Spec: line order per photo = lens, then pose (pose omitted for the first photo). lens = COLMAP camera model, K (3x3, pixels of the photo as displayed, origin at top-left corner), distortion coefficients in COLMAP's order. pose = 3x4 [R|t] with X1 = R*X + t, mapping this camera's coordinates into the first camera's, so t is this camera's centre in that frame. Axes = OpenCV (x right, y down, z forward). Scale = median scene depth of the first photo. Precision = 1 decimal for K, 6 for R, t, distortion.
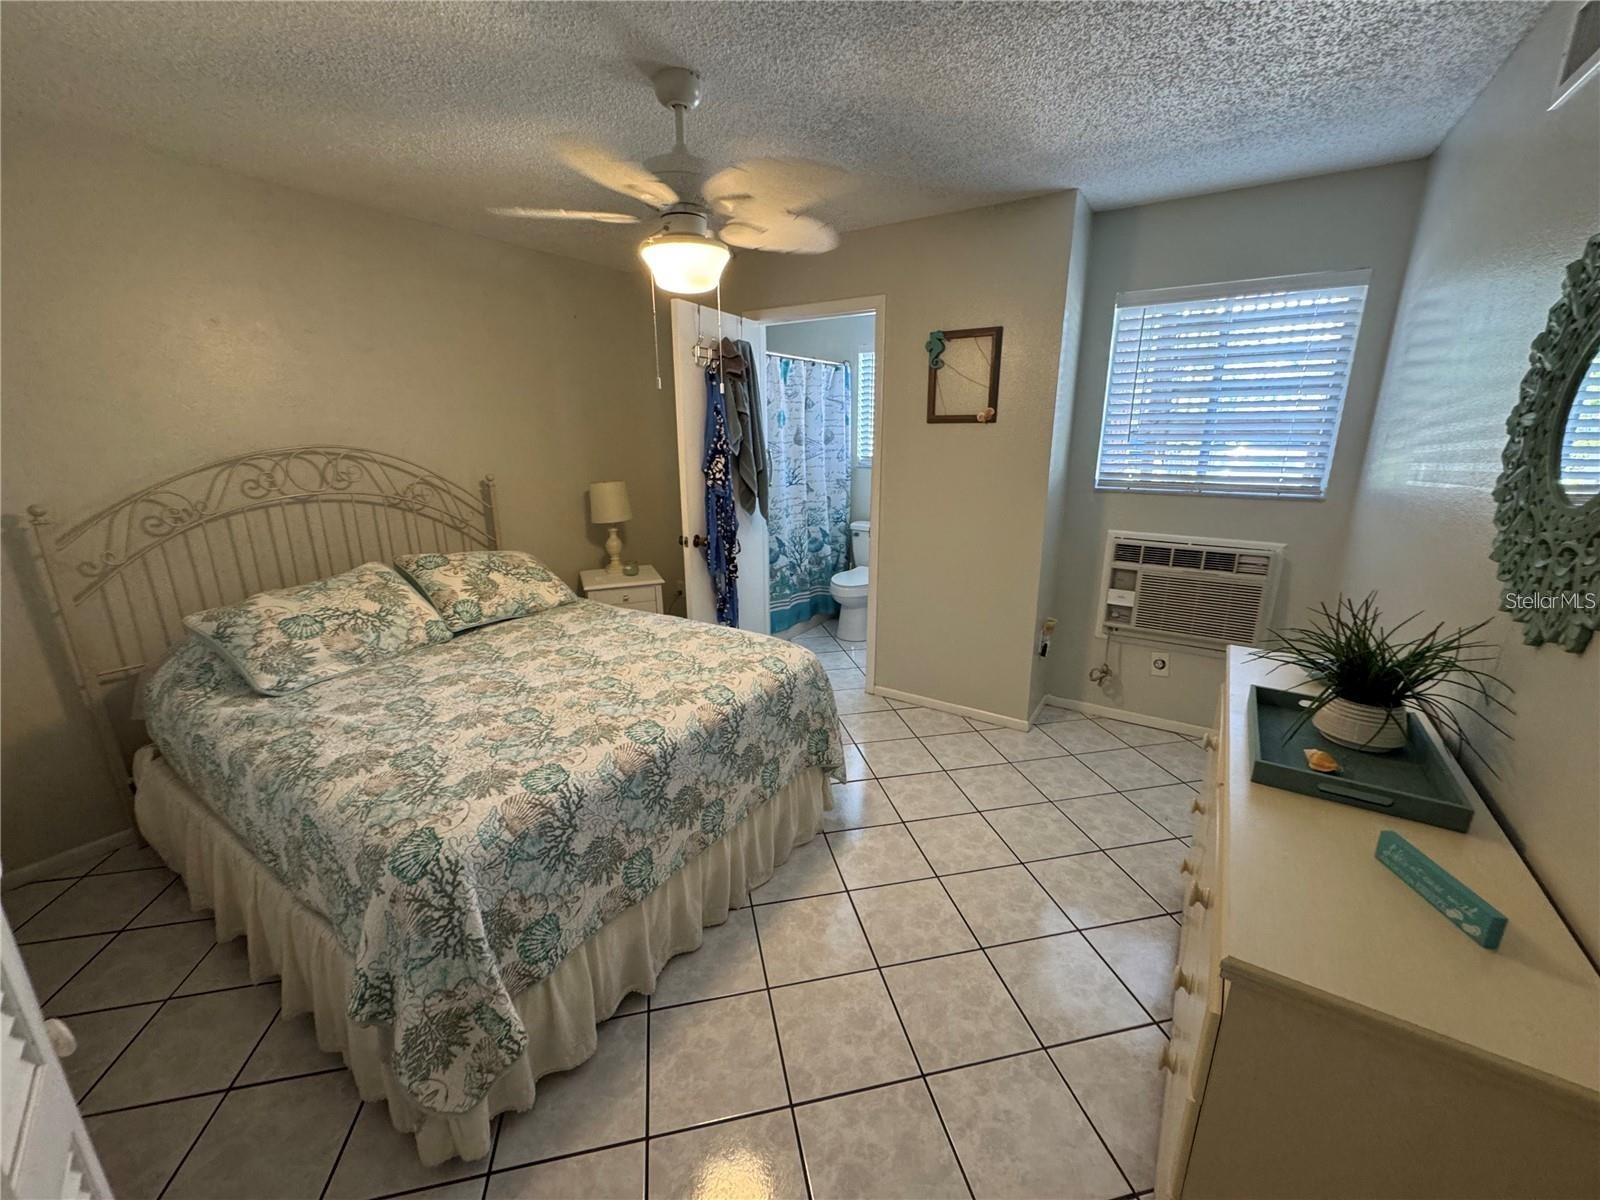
lens RADIAL K [[635.6, 0, 799.5], [0, 635.6, 597.6], [0, 0, 1]] dist [0.001121, -0.000455]
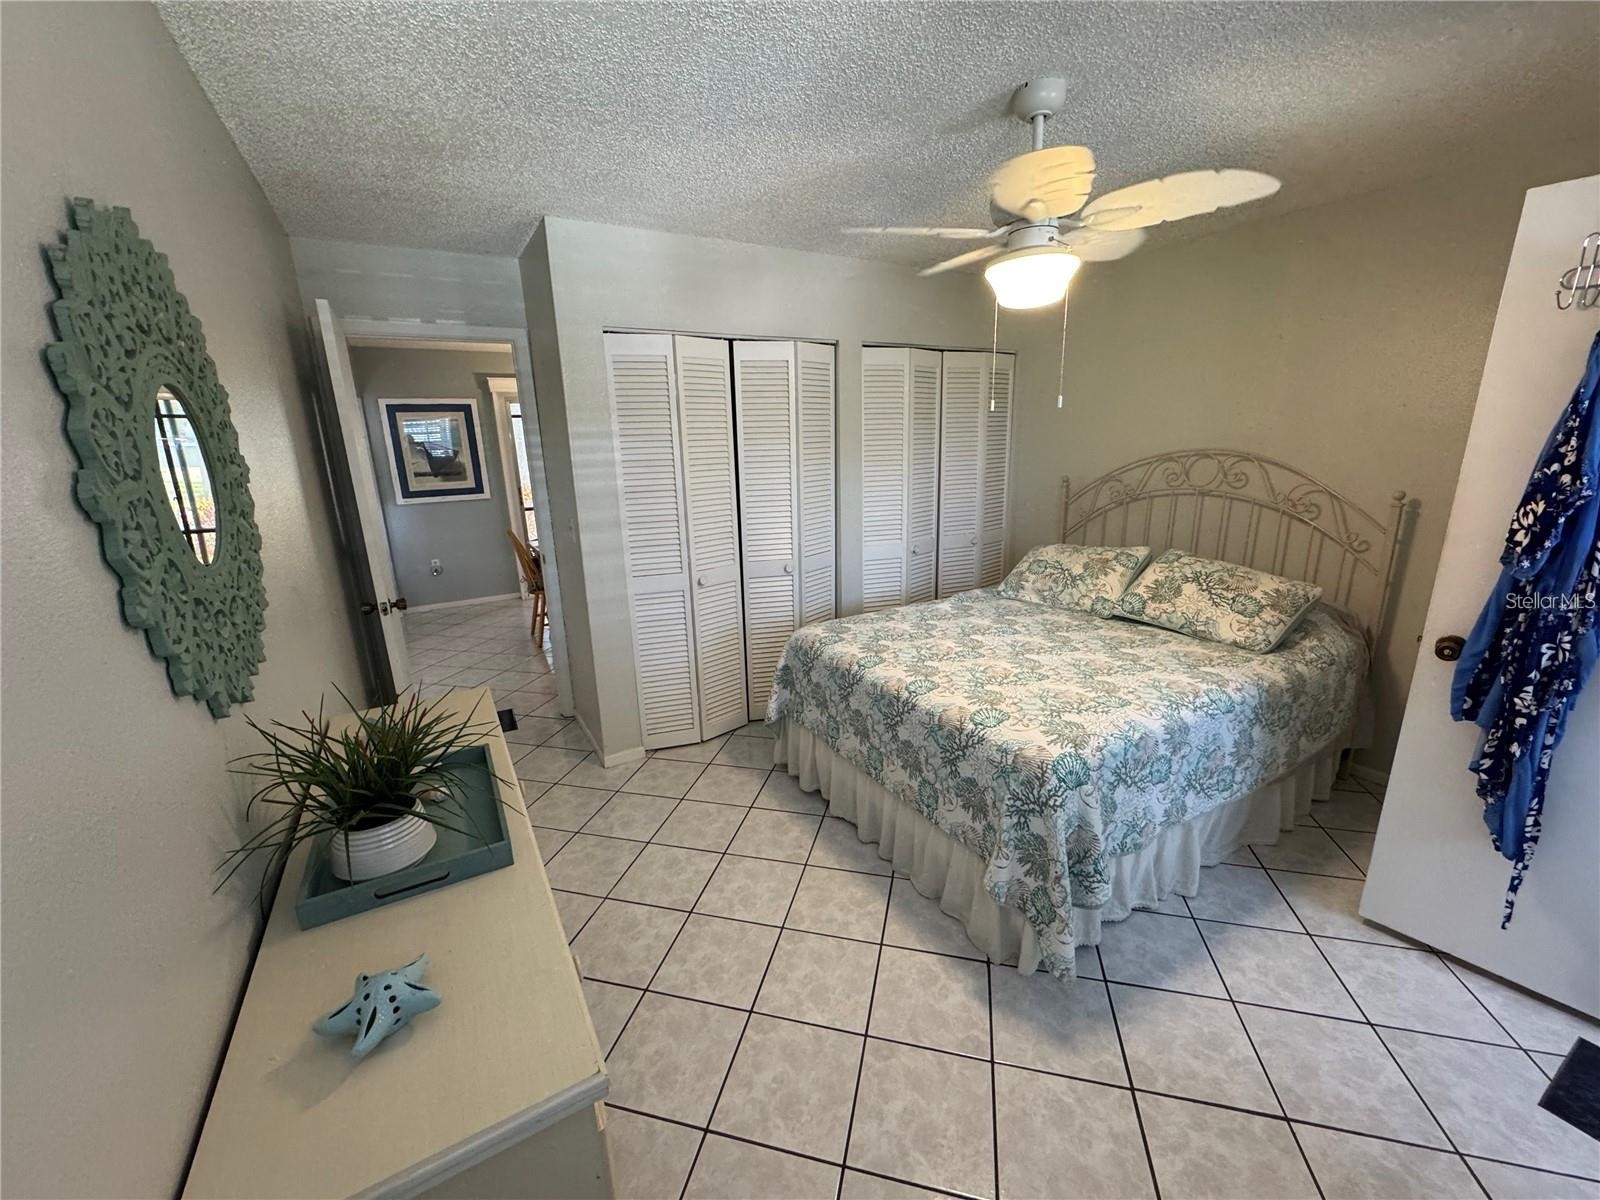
lens RADIAL K [[635.6, 0, 800.4], [0, 635.6, 601.0], [0, 0, 1]] dist [0.001121, -0.000455]
pose [[-0.433430, 0.245226, -0.867181, 0.754250], [-0.208845, 0.908737, 0.361361, -0.288109], [0.876654, 0.337730, -0.342660, 0.965855]]
